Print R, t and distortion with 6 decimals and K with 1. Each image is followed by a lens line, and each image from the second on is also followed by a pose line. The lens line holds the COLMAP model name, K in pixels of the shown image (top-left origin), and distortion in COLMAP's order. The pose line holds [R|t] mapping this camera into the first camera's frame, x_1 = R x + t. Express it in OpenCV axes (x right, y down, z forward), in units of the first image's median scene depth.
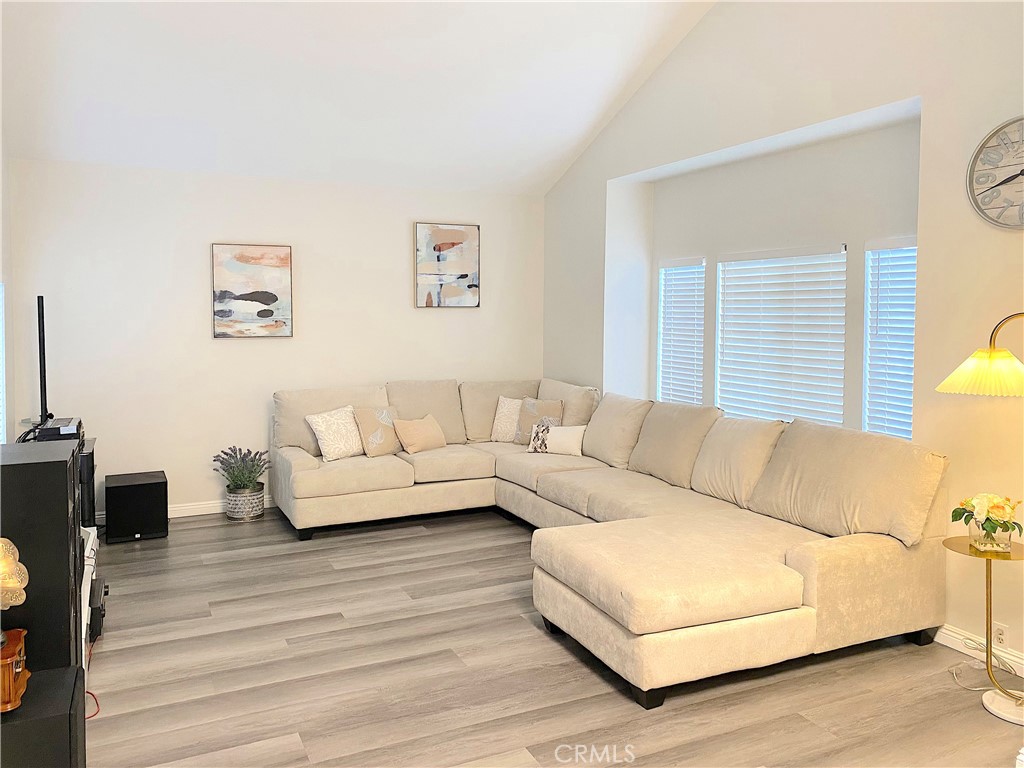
lens RADIAL K [[789.6, 0, 479.4], [0, 789.6, 345.1], [0, 0, 1]] dist [0.006830, -0.000274]
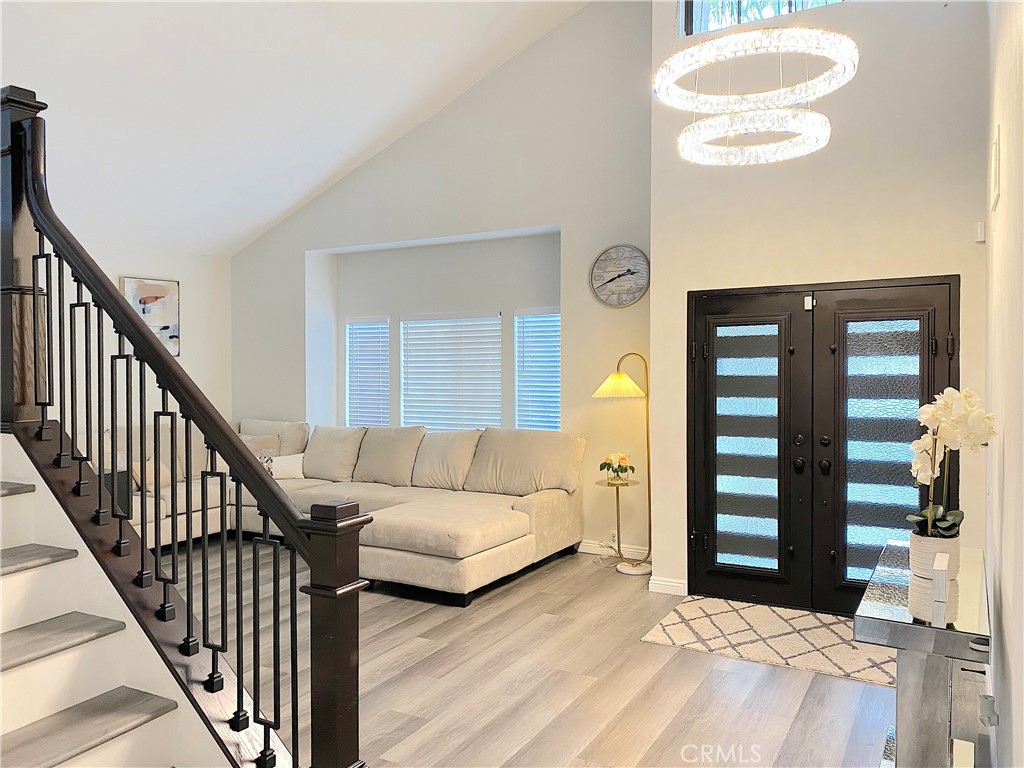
lens RADIAL K [[825.4, 0, 474.4], [0, 825.4, 389.6], [0, 0, 1]] dist [0.043877, -0.111876]
pose [[0.819291, -0.031591, 0.572507, -0.614299], [0.038521, 0.999258, 0.000013, 0.025668], [-0.572082, 0.022043, 0.819900, -0.323291]]
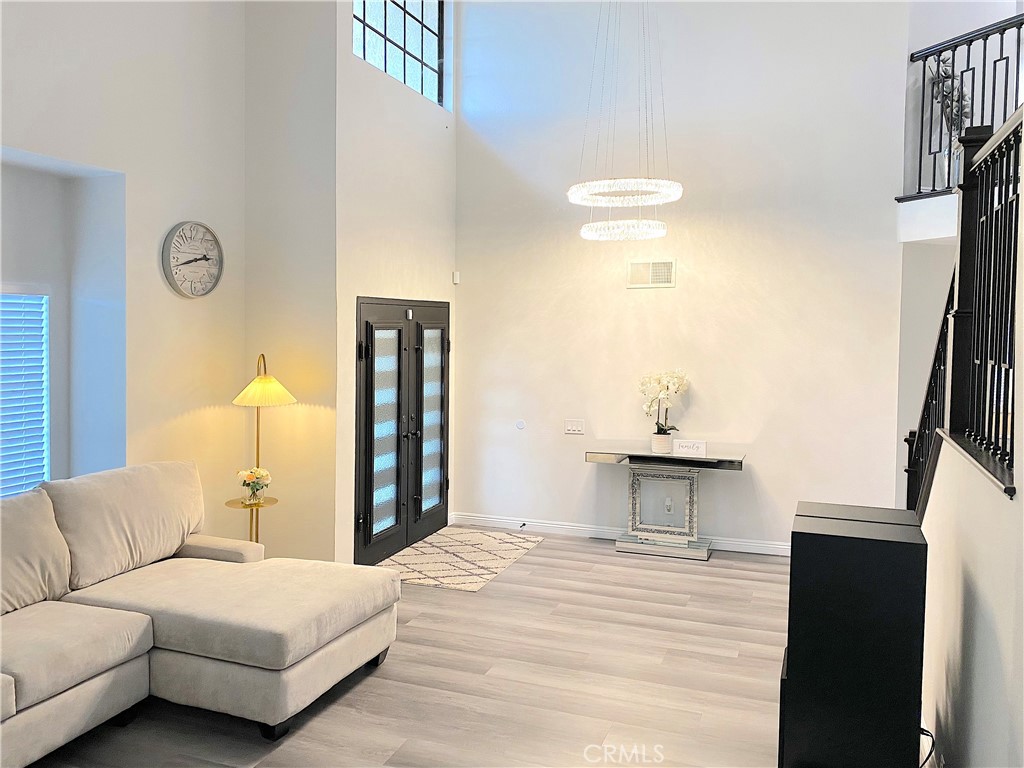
lens RADIAL K [[778.8, 0, 567.7], [0, 778.8, 382.0], [0, 0, 1]] dist [0.031806, -0.000590]
pose [[-0.748850, -0.055560, 0.660407, -0.759597], [0.021934, 0.993856, 0.108484, -0.124071], [-0.662377, 0.095724, -0.743030, 1.522336]]
